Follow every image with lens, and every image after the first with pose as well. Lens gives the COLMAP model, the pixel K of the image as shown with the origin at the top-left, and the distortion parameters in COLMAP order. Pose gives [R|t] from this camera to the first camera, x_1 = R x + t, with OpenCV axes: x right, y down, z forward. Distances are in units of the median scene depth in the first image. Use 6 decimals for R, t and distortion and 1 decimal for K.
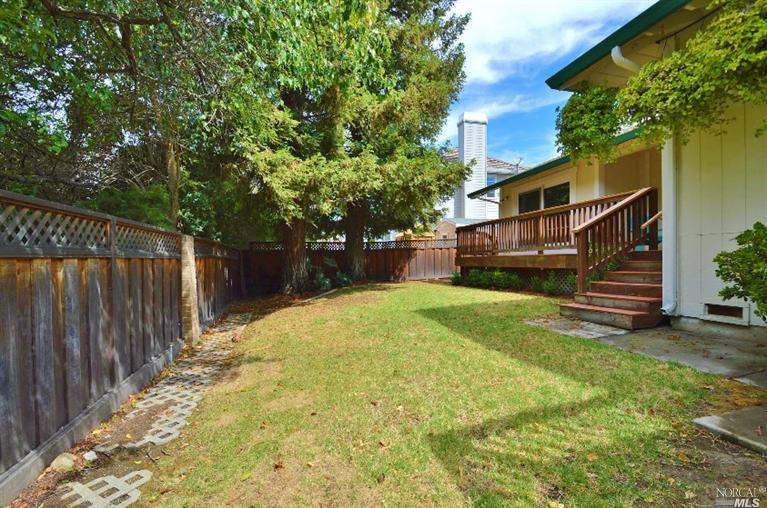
lens RADIAL K [[344.0, 0, 386.7], [0, 344.0, 259.3], [0, 0, 1]] dist [0.002521, 0.000147]
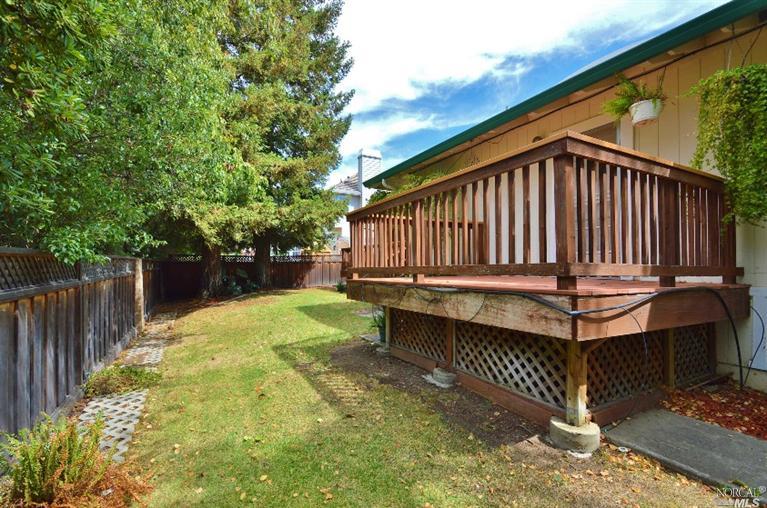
lens RADIAL K [[344.0, 0, 376.8], [0, 344.0, 256.9], [0, 0, 1]] dist [0.002521, 0.000147]
pose [[0.979335, 0.017894, 0.201452, 0.075924], [-0.013144, 0.999604, -0.024890, -0.028706], [-0.201818, 0.021728, 0.979182, -0.384333]]
